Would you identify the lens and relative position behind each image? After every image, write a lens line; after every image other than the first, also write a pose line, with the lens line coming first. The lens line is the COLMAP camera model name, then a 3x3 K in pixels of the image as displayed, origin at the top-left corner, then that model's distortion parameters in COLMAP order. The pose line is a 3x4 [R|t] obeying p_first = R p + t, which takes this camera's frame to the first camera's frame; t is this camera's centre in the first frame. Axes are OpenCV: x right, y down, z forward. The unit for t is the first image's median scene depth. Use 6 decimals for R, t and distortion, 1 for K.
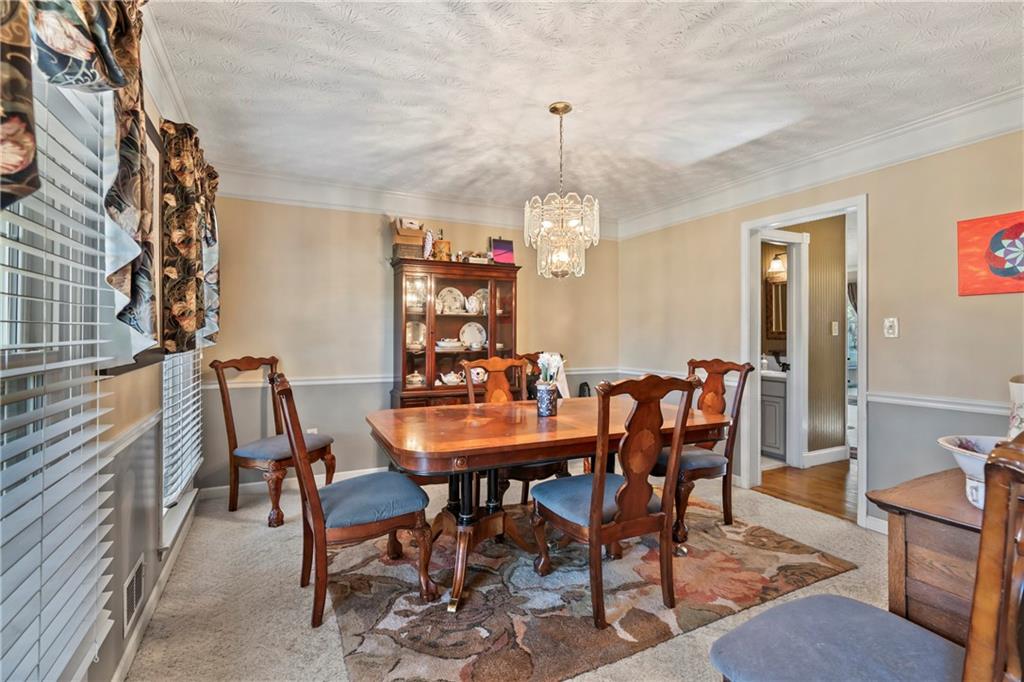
lens RADIAL K [[475.4, 0, 512.8], [0, 475.4, 334.7], [0, 0, 1]] dist [0.001047, 0.000097]
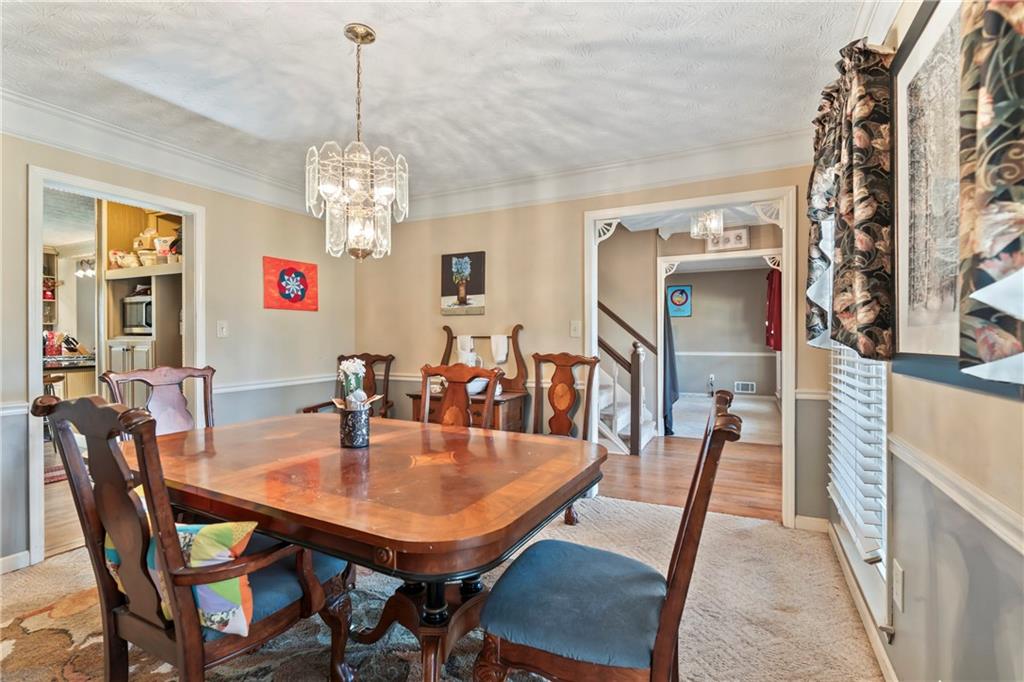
lens RADIAL K [[475.4, 0, 506.8], [0, 475.4, 341.6], [0, 0, 1]] dist [0.001047, 0.000097]
pose [[-0.593303, -0.004190, 0.804968, -0.662918], [-0.001258, 0.999990, 0.004278, 0.014147], [-0.804978, 0.001525, -0.593302, 1.269399]]
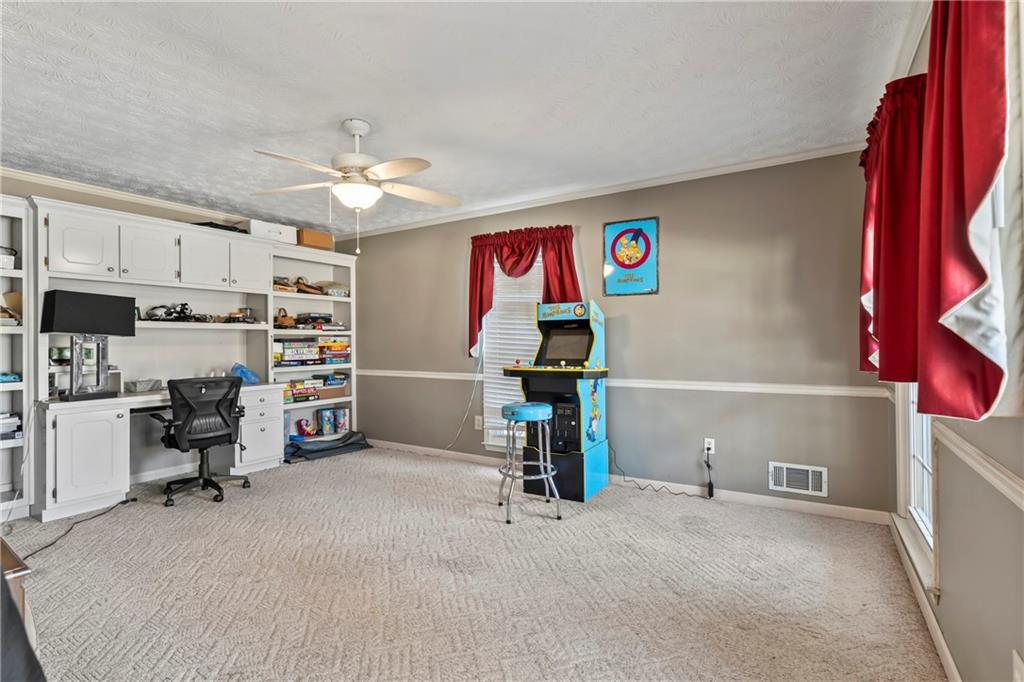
lens RADIAL K [[475.4, 0, 515.4], [0, 475.4, 343.1], [0, 0, 1]] dist [0.001047, 0.000097]
pose [[-0.528611, 0.007432, 0.848832, -0.457208], [0.004035, 0.999972, -0.006242, 0.011218], [-0.848855, 0.000125, -0.528626, 0.859254]]
